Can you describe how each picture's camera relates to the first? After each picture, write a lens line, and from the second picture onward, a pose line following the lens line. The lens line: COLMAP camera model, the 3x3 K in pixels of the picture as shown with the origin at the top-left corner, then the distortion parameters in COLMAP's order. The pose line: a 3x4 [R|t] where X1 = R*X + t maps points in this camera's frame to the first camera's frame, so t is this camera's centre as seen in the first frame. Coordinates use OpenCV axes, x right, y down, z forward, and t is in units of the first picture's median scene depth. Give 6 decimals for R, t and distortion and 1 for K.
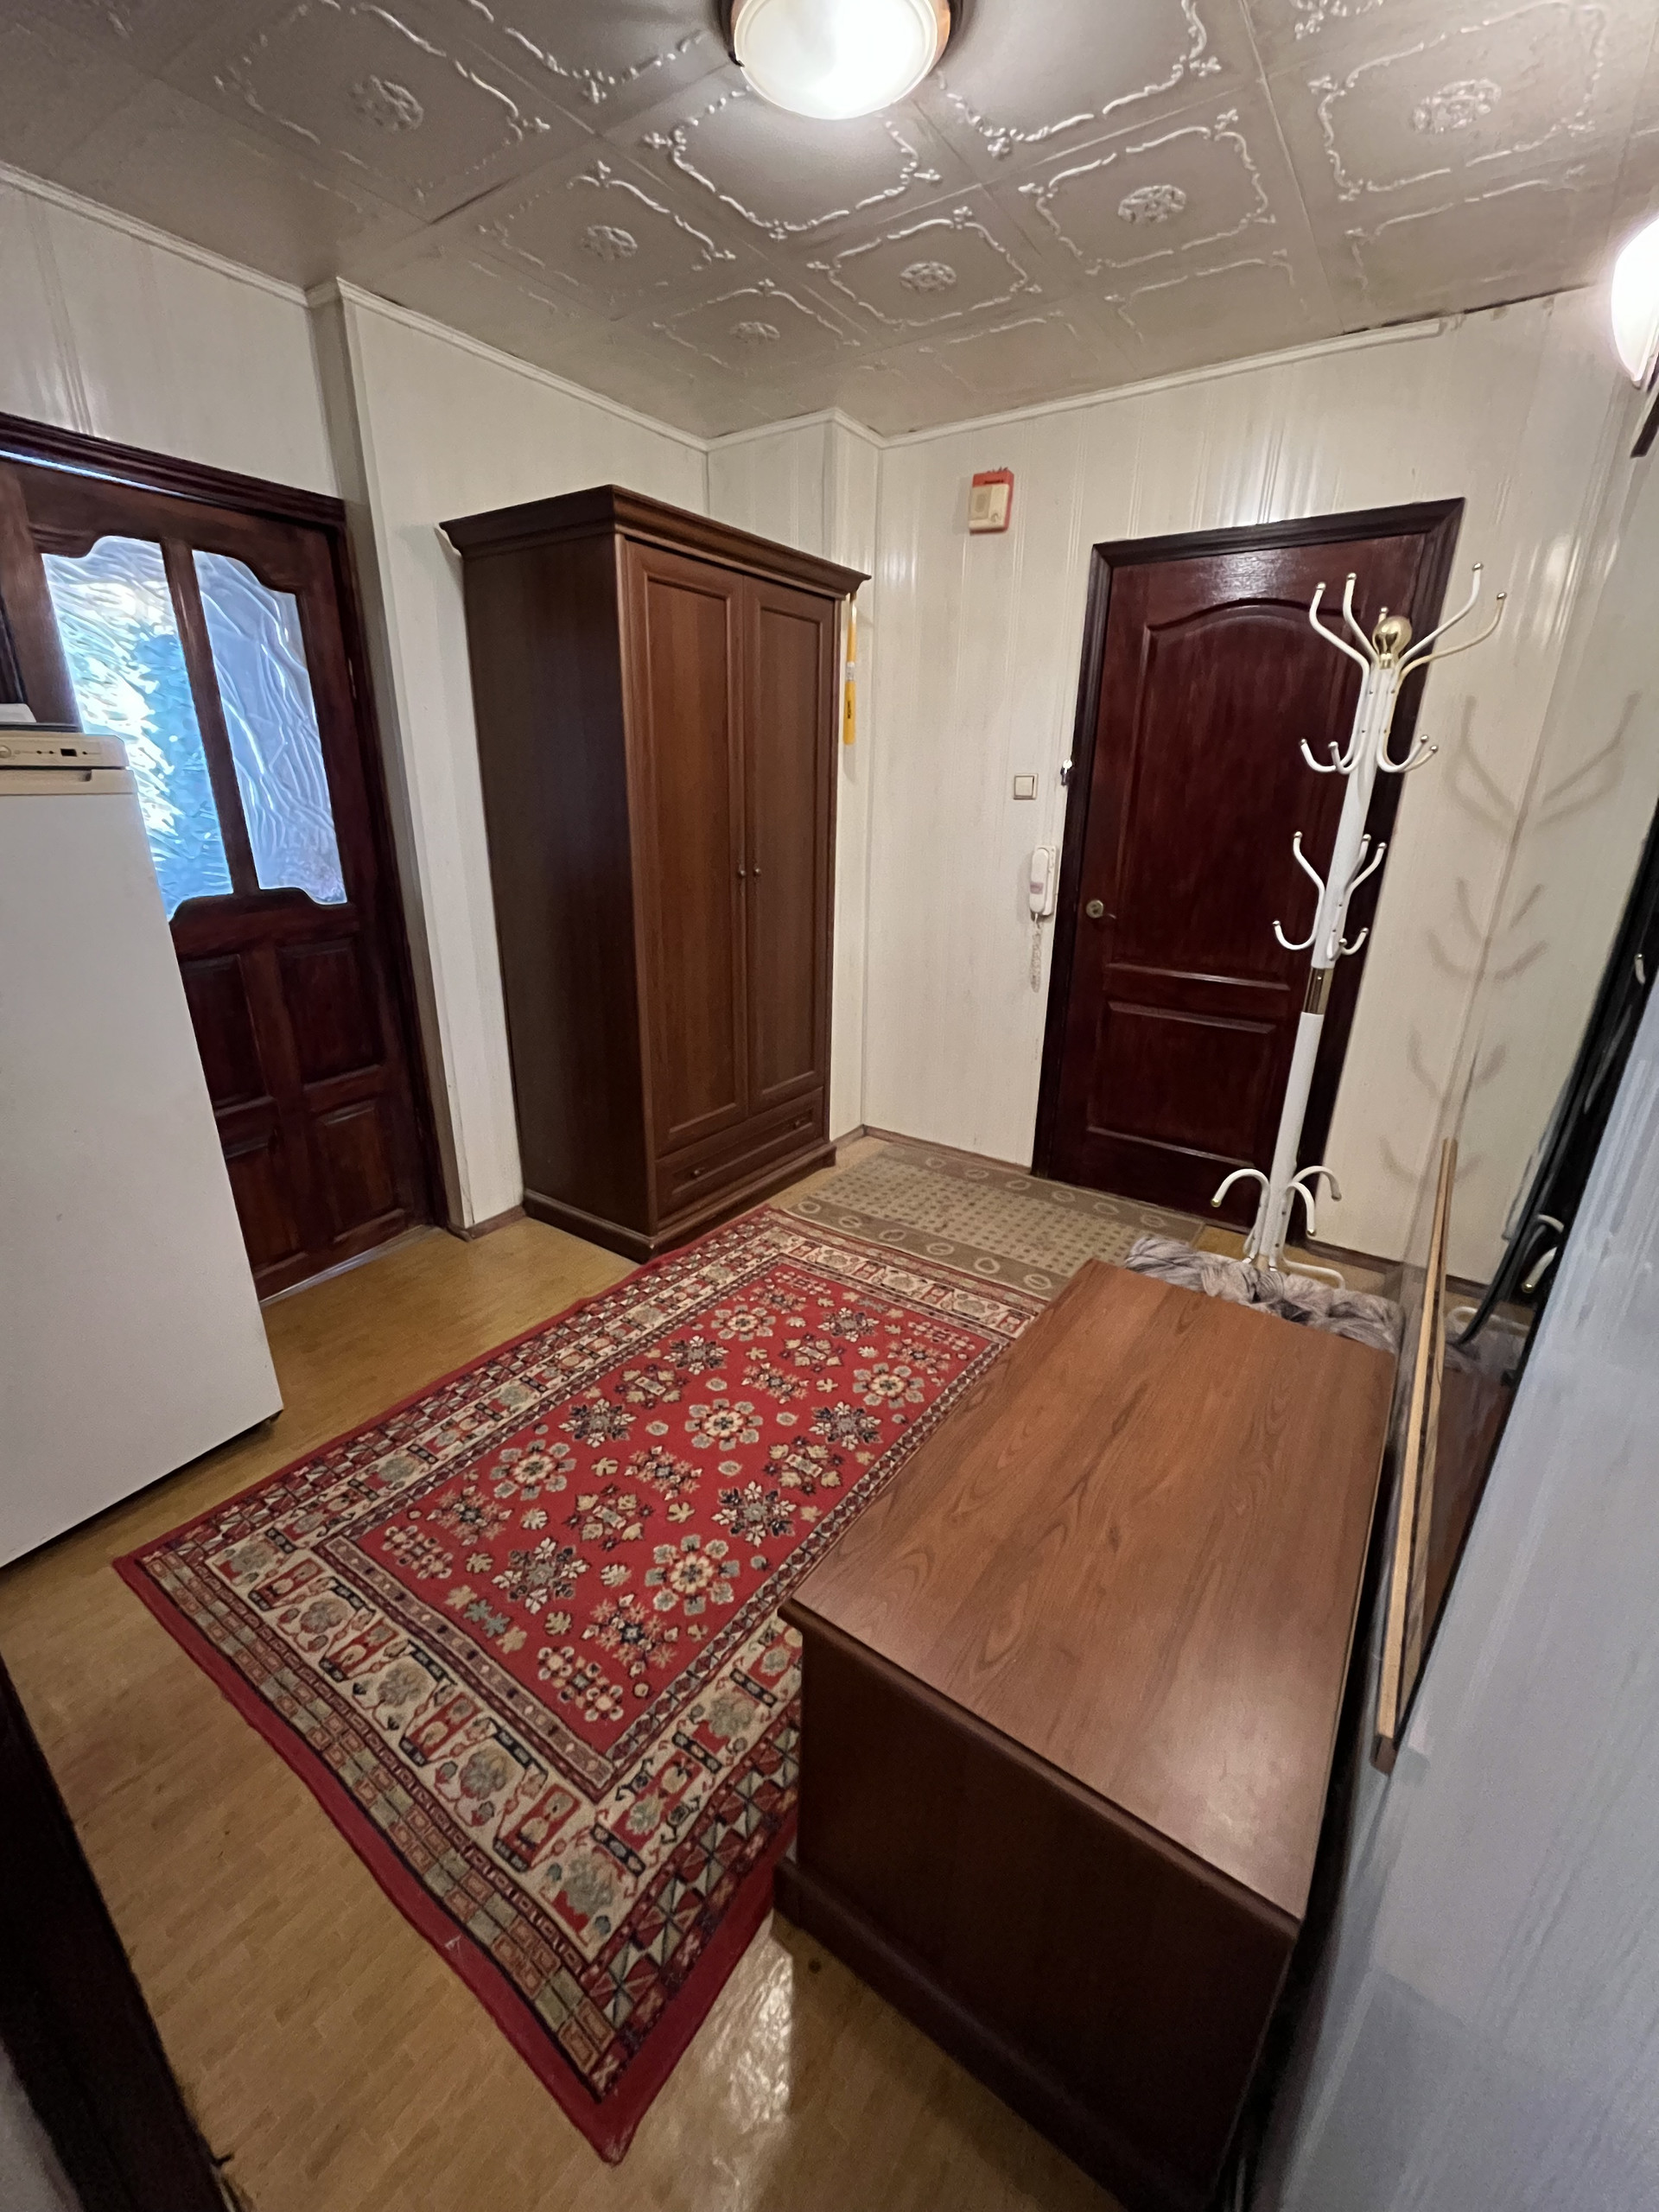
lens RADIAL K [[898.8, 0, 824.1], [0, 898.8, 1102.9], [0, 0, 1]] dist [-0.005770, 0.000703]
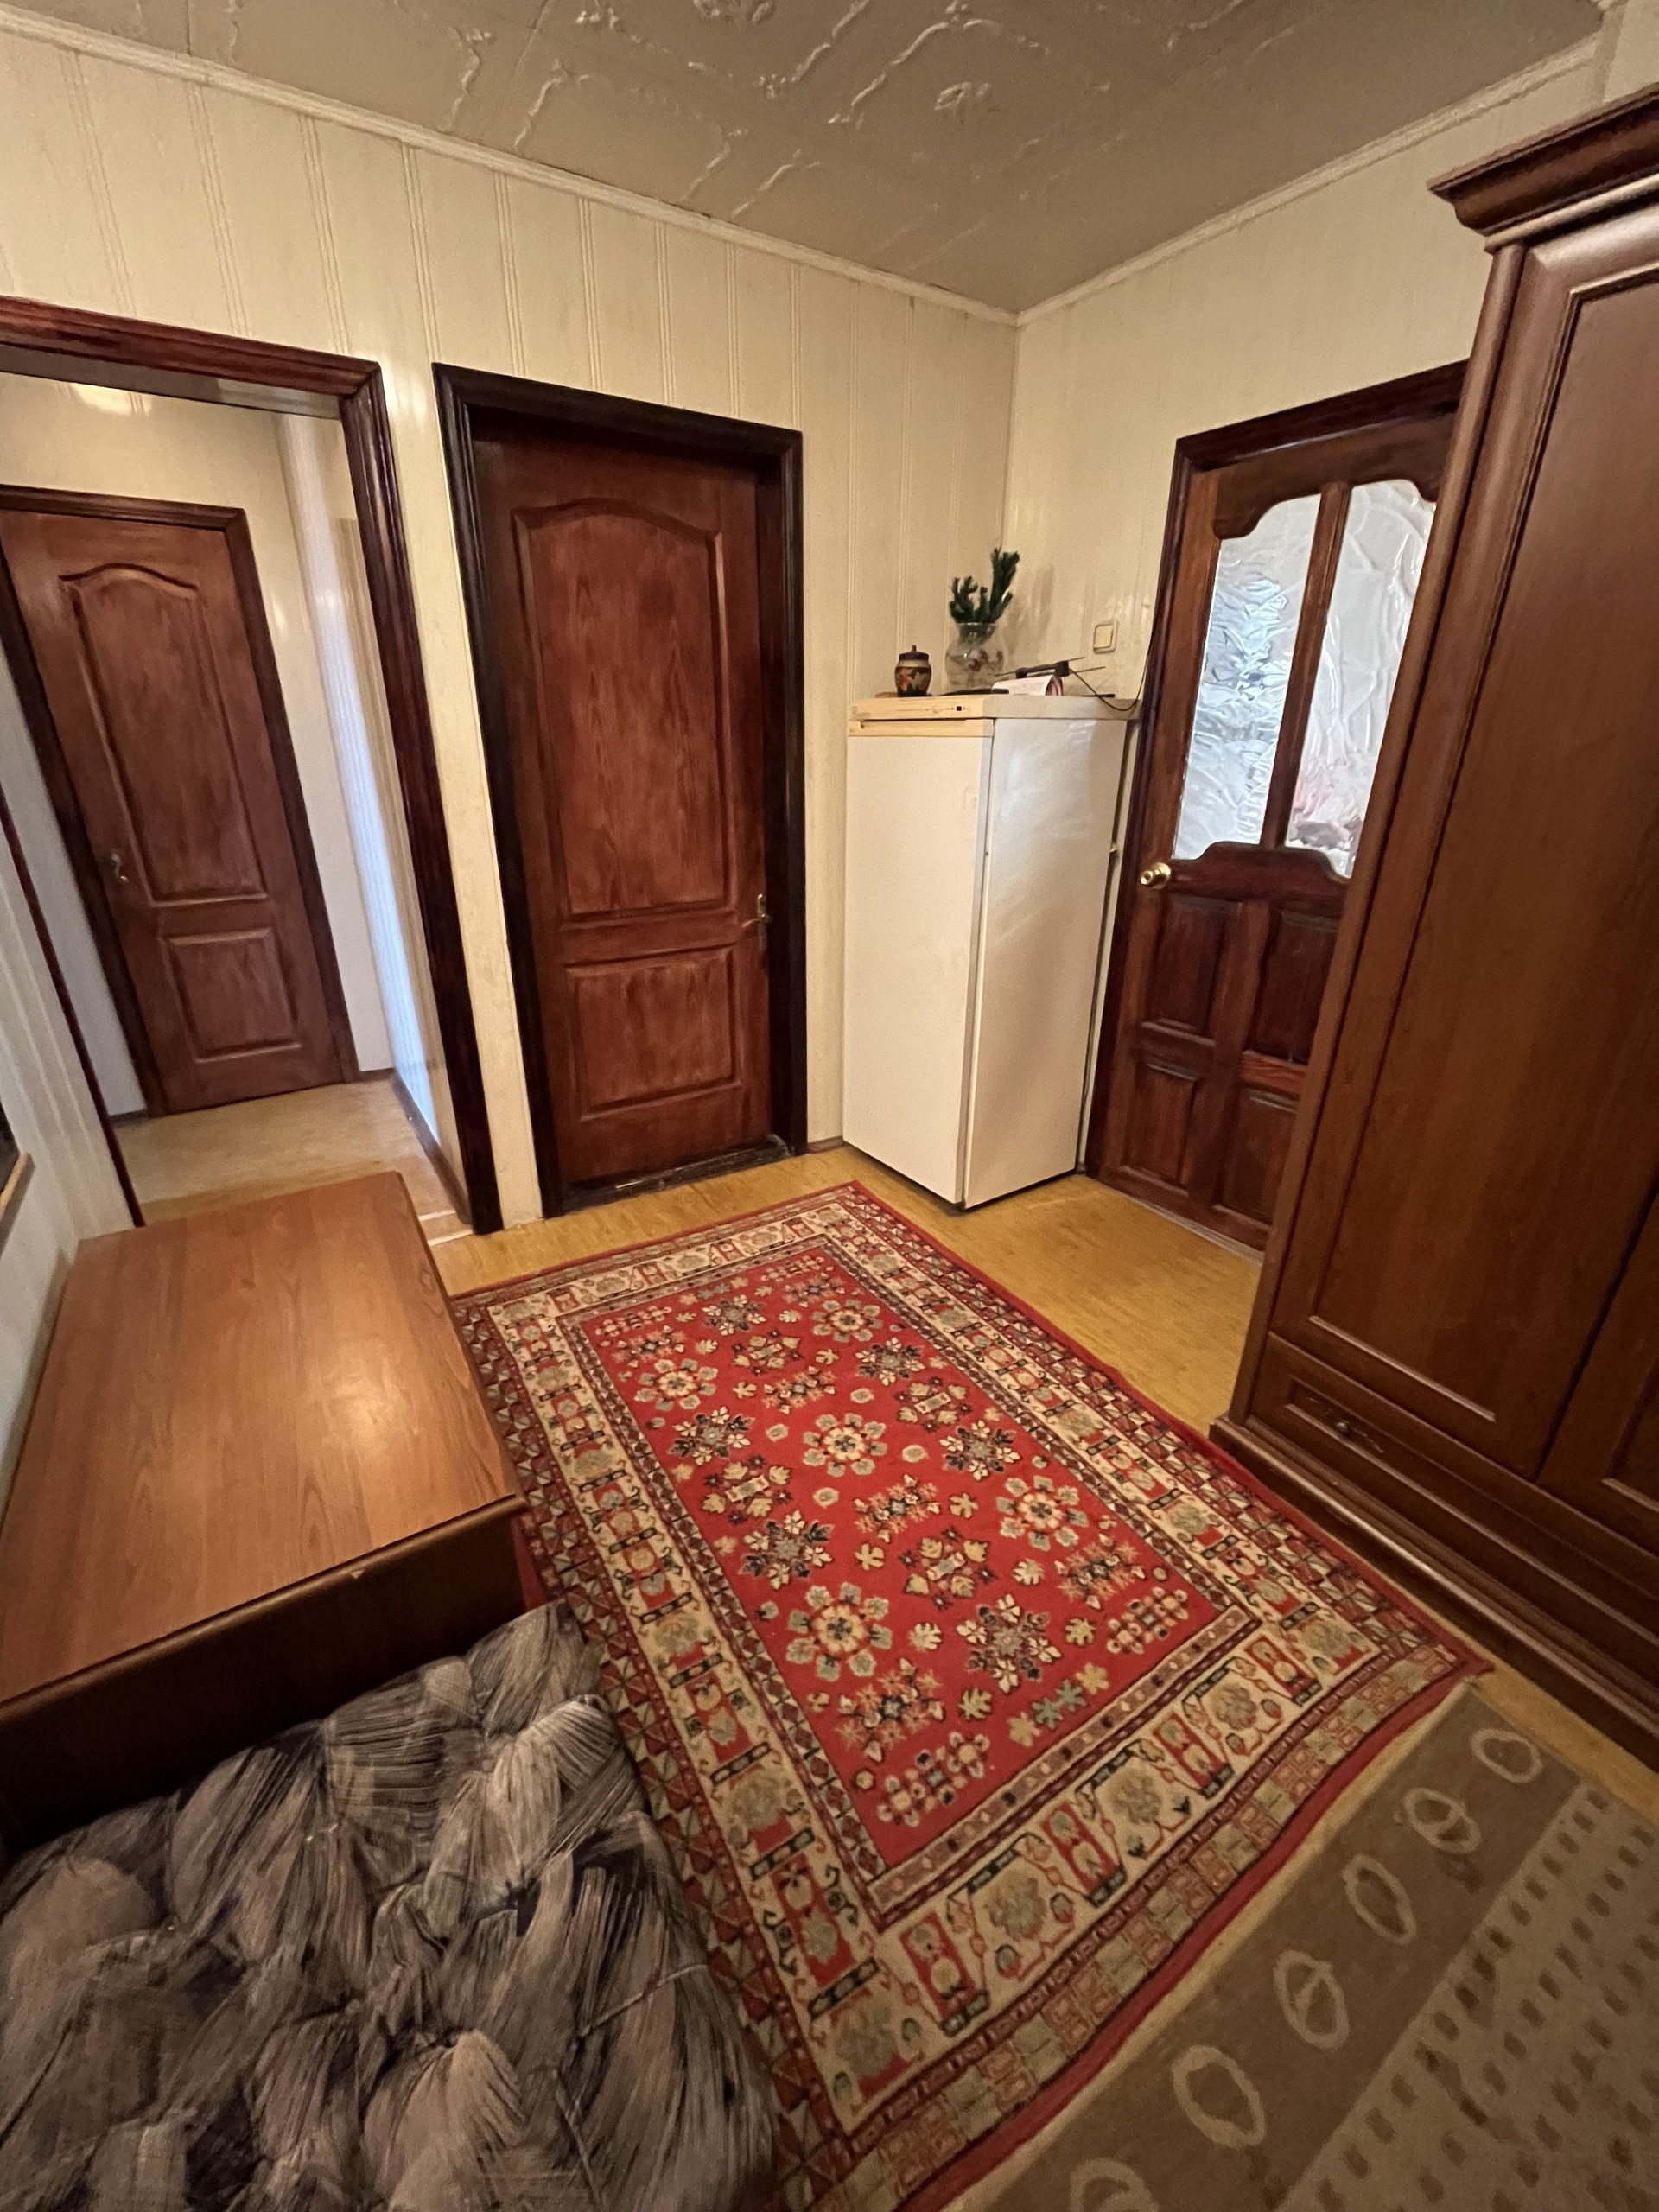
lens RADIAL K [[898.8, 0, 829.5], [0, 898.8, 1102.5], [0, 0, 1]] dist [-0.005770, 0.000703]
pose [[-0.392998, 0.338520, -0.854960, 0.549873], [-0.326378, 0.817882, 0.473864, -0.347274], [0.859669, 0.465267, -0.210940, 1.013377]]
